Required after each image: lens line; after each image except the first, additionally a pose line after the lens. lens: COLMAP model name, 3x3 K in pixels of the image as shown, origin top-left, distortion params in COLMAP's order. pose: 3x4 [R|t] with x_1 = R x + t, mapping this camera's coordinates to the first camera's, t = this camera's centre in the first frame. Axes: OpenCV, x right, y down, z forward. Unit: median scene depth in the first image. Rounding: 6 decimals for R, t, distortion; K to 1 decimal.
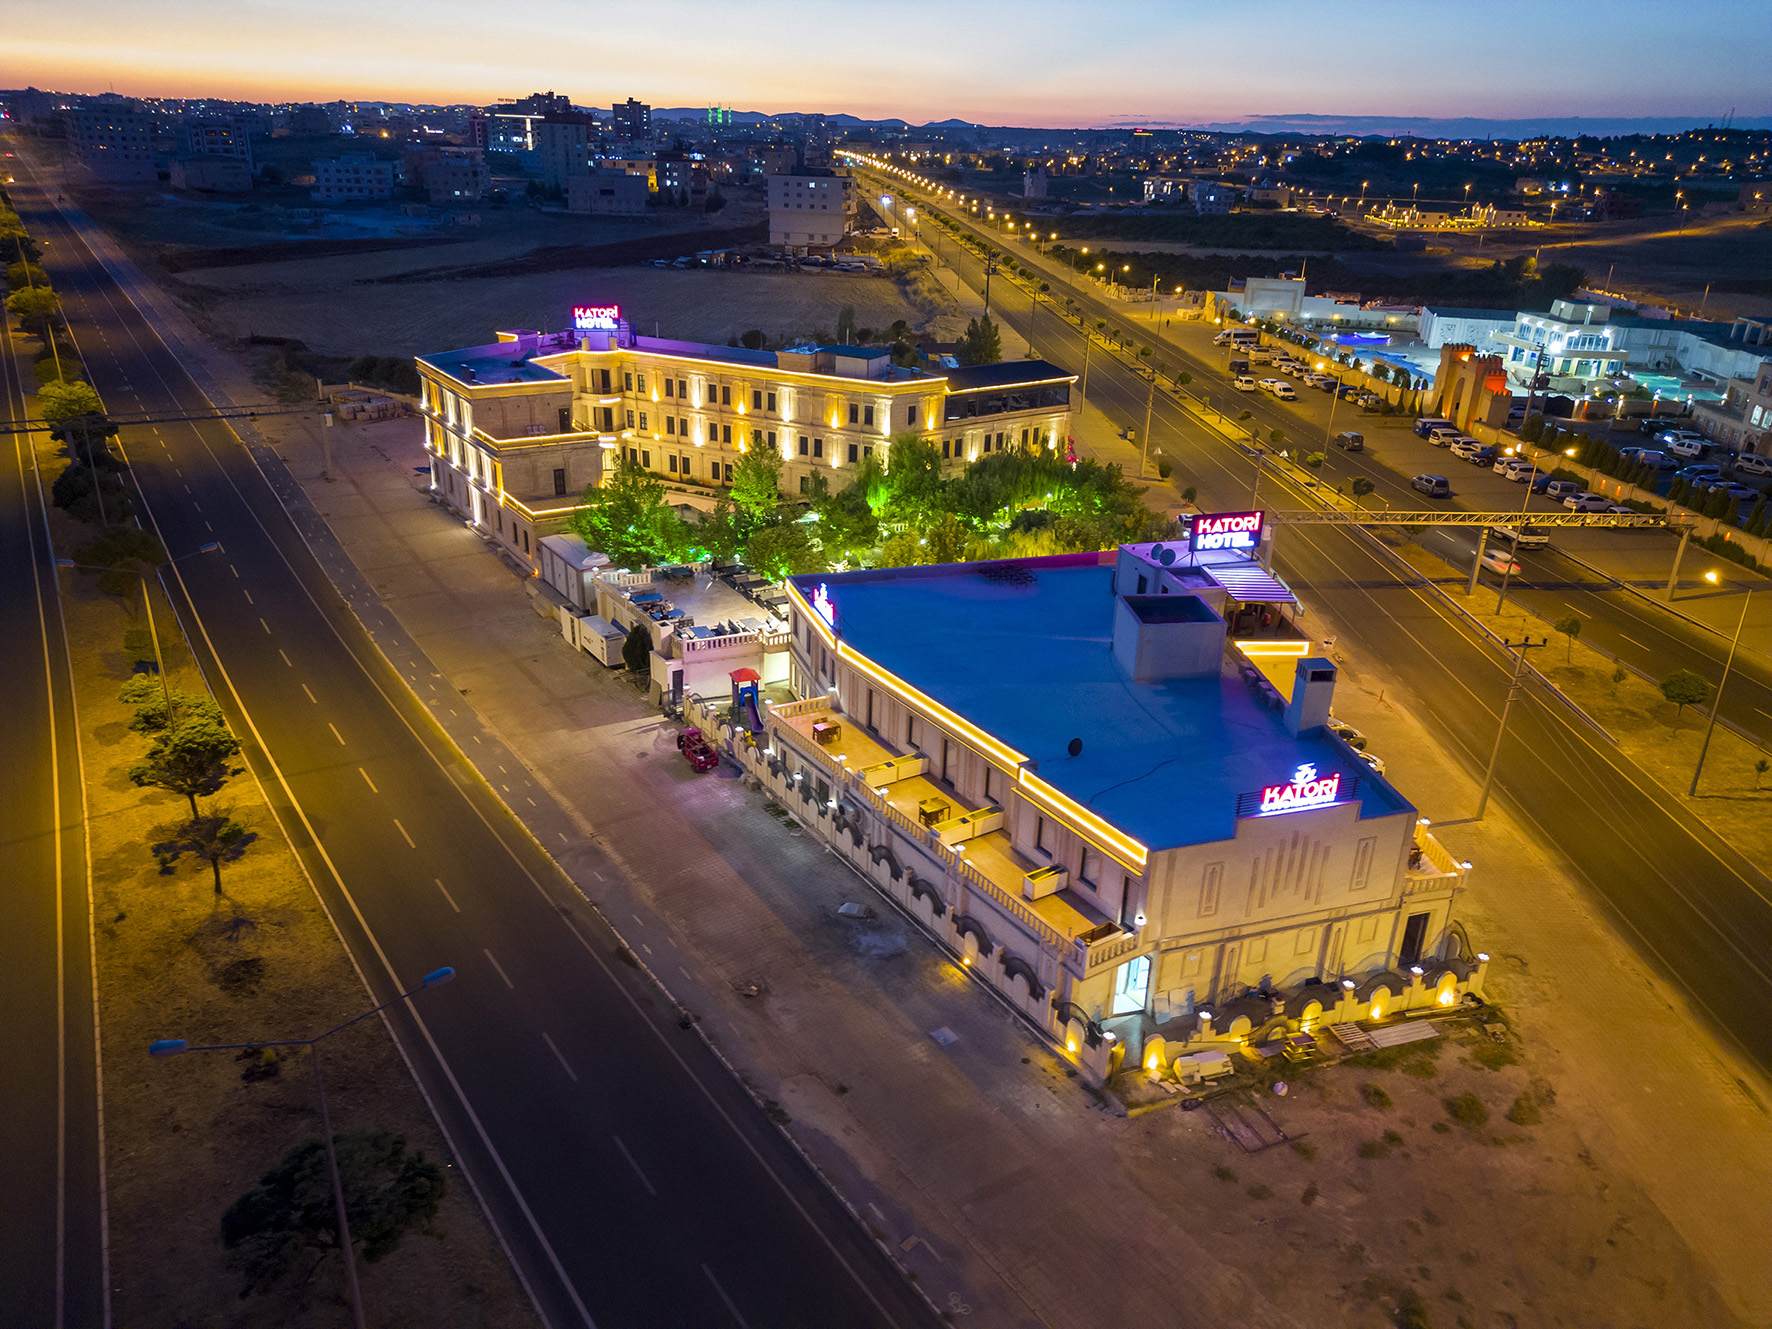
lens RADIAL K [[1243.7, 0, 888.5], [0, 1243.7, 660.7], [0, 0, 1]] dist [0.062918, -0.060133]
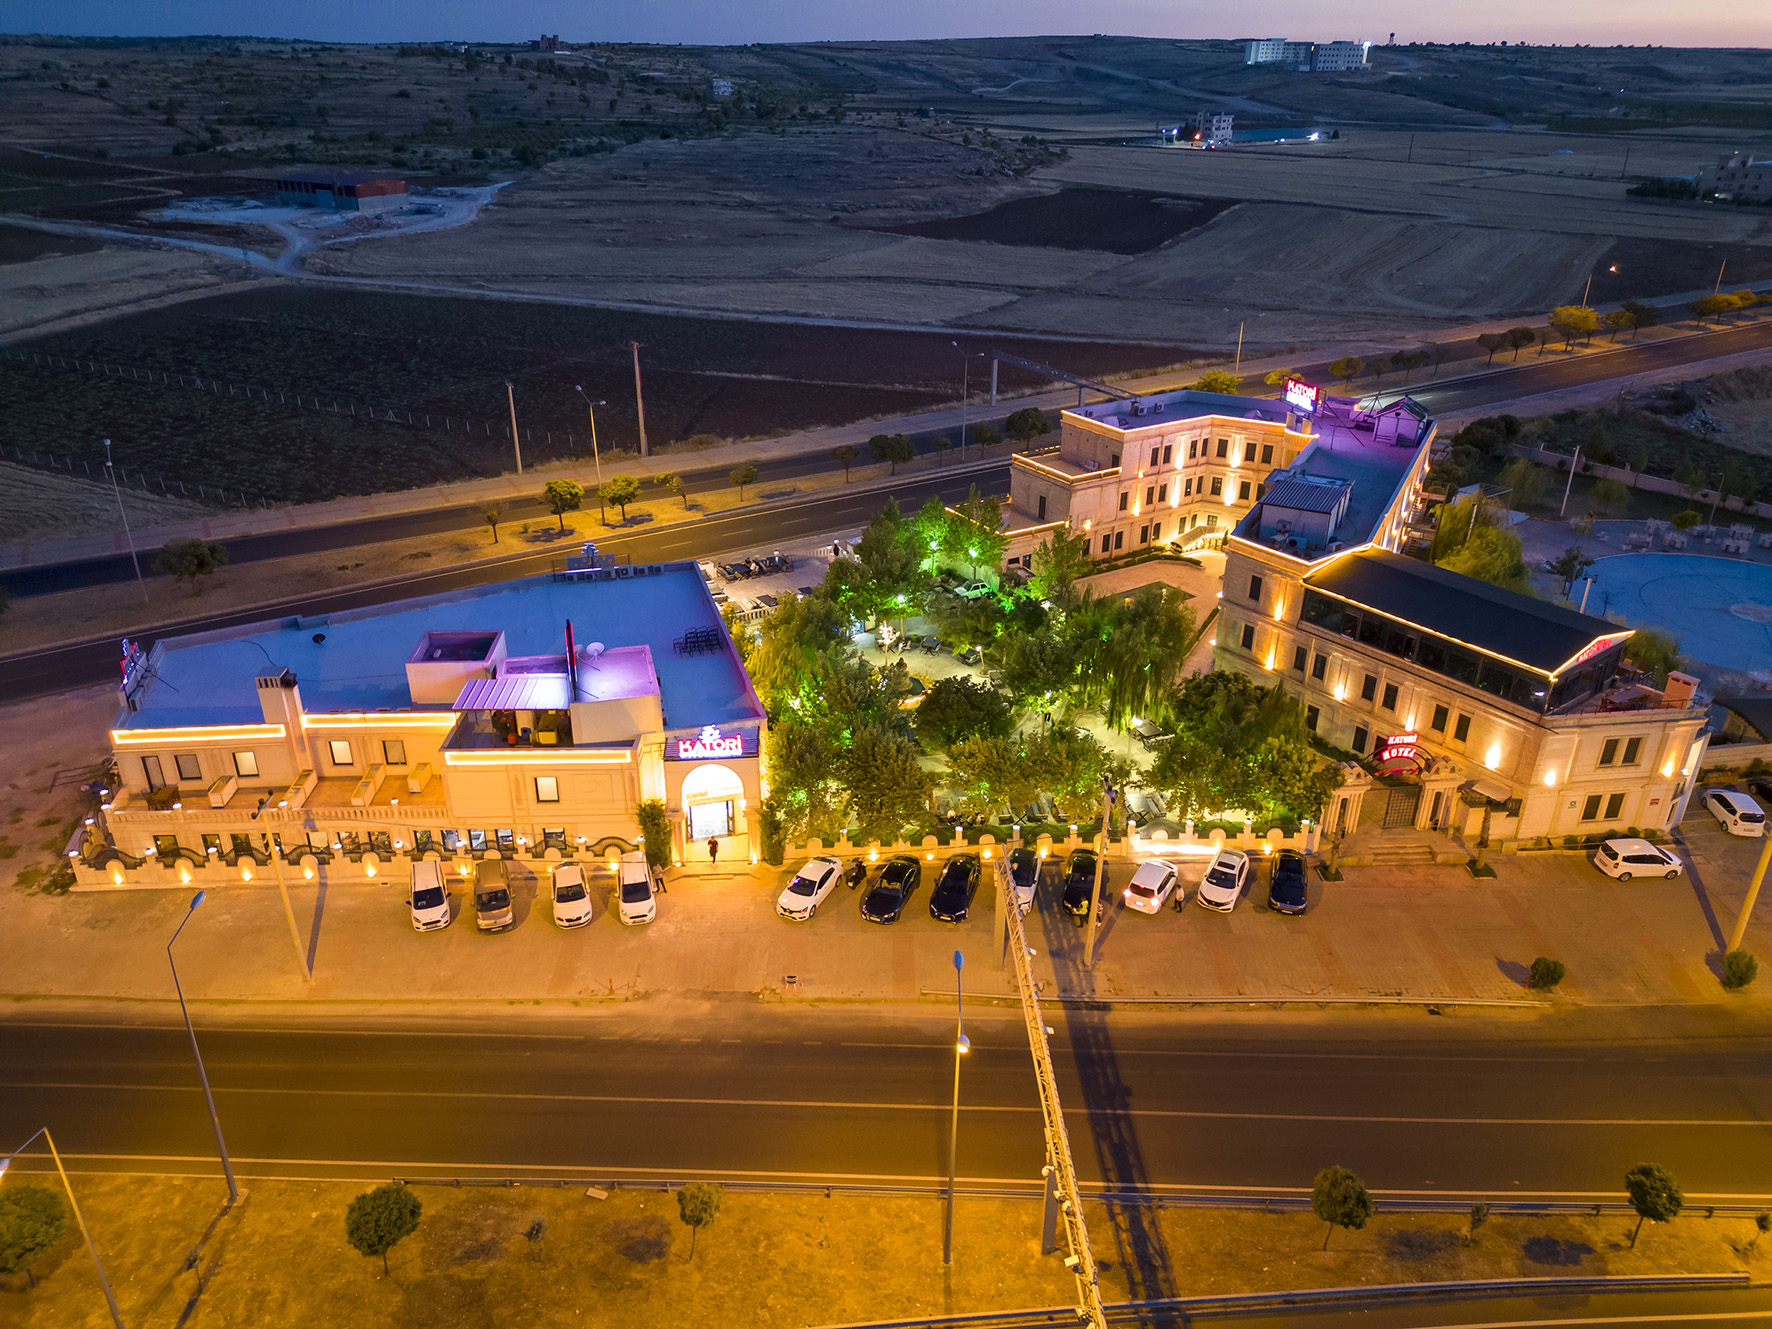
lens RADIAL K [[1239.0, 0, 886.6], [0, 1239.0, 656.0], [0, 0, 1]] dist [0.079683, -0.082373]
pose [[-0.034012, 0.395523, -0.917826, 0.700638], [-0.395352, 0.838123, 0.375827, -0.342104], [0.917900, 0.375647, 0.127865, 0.684737]]
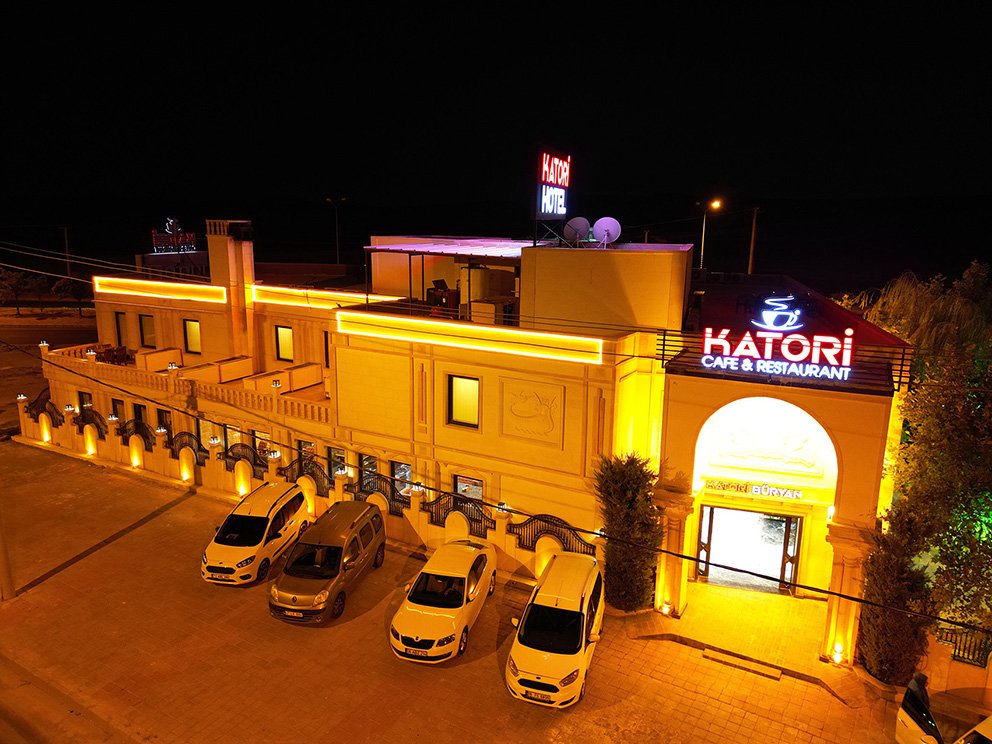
lens RADIAL K [[693.6, 0, 496.3], [0, 693.6, 367.2], [0, 0, 1]] dist [0.079683, -0.082373]
pose [[-0.558727, 0.130059, -0.819090, 0.342222], [-0.352121, 0.856990, 0.376269, -0.088889], [0.750890, 0.498650, -0.433027, 0.720579]]
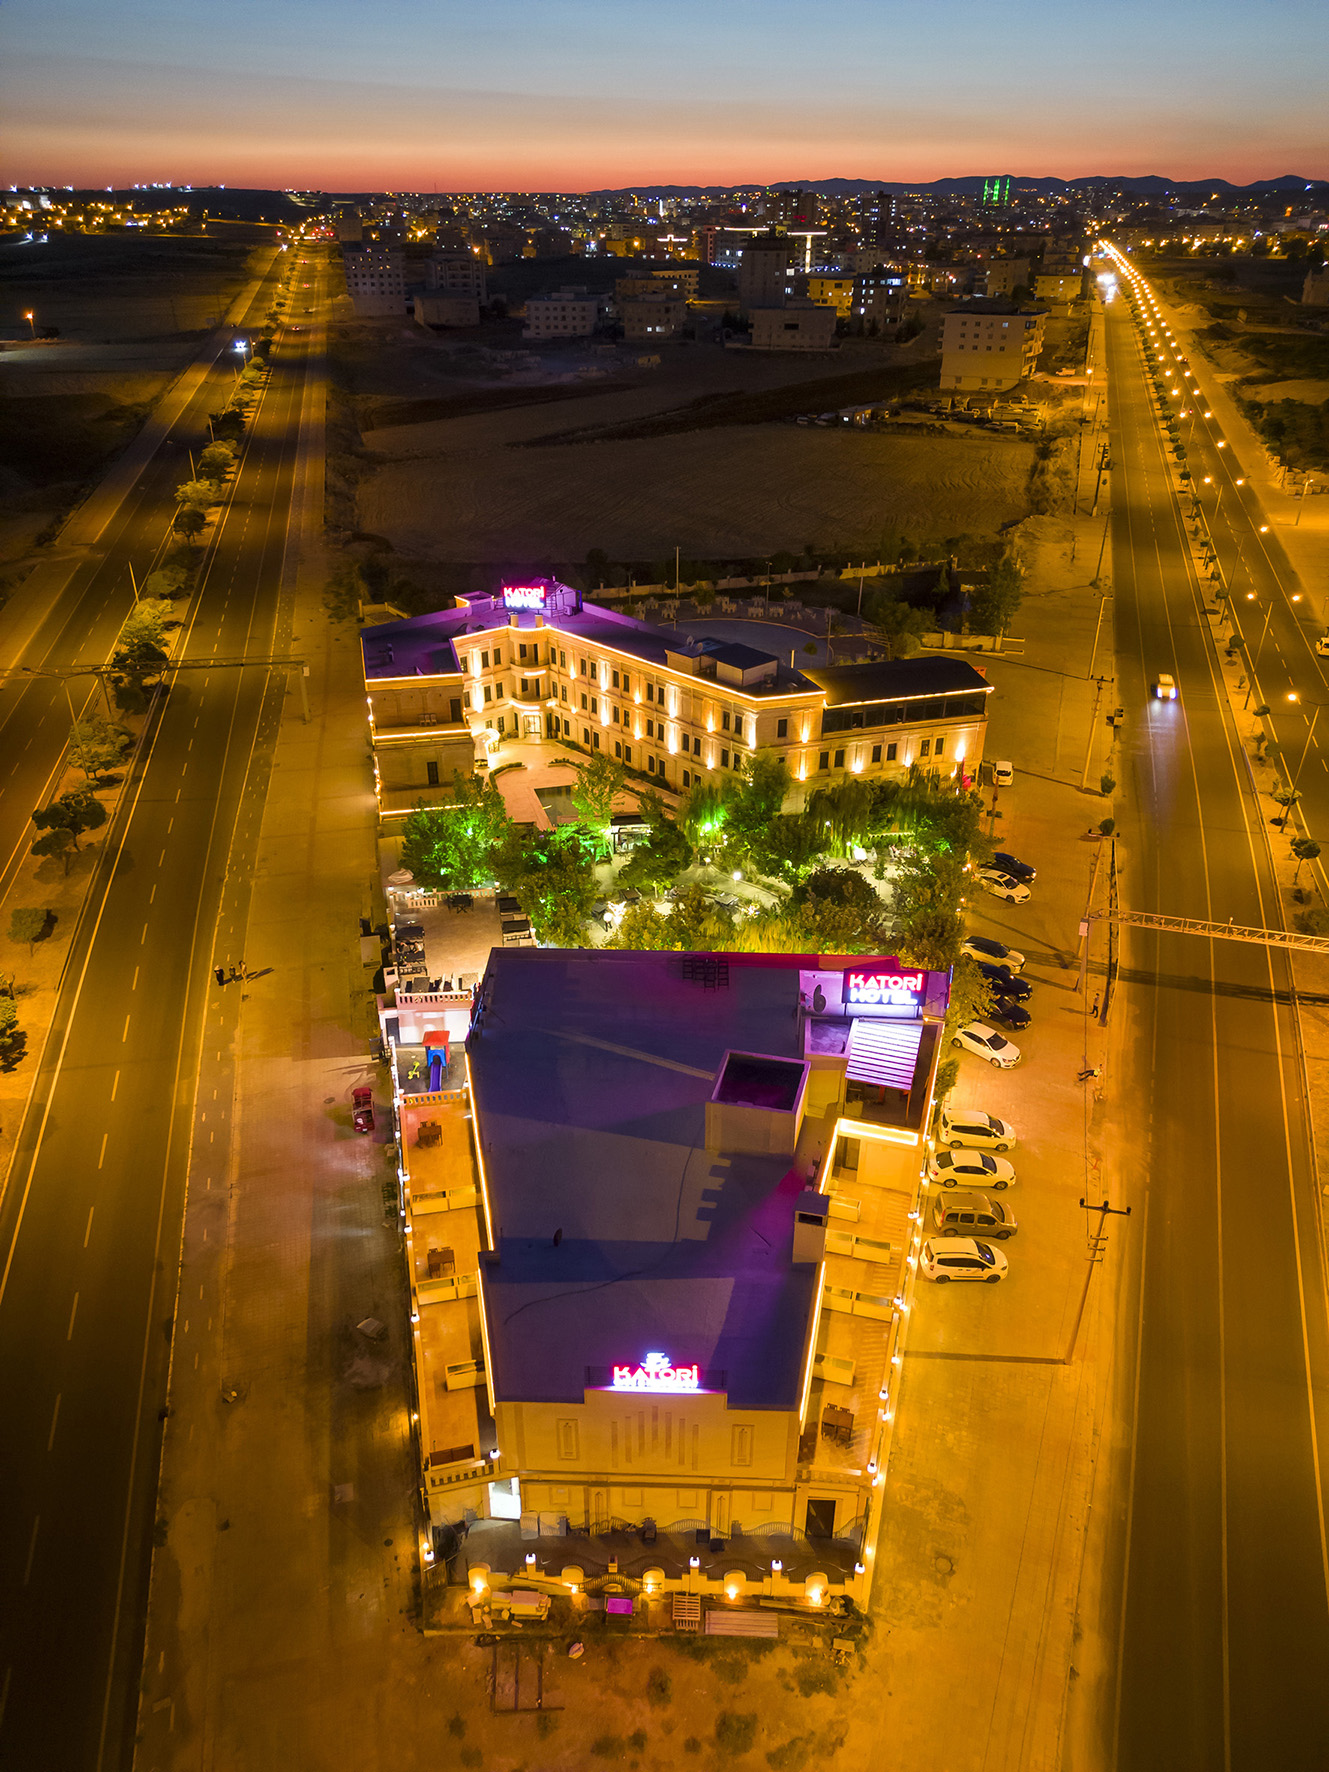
lens RADIAL K [[1239.0, 0, 658.9], [0, 1239.0, 885.4], [0, 0, 1]] dist [0.079683, -0.082373]
pose [[0.934596, 0.143835, -0.325332, 0.253744], [-0.111893, 0.987049, 0.114953, -0.168734], [0.337653, -0.071032, 0.938587, 0.033528]]
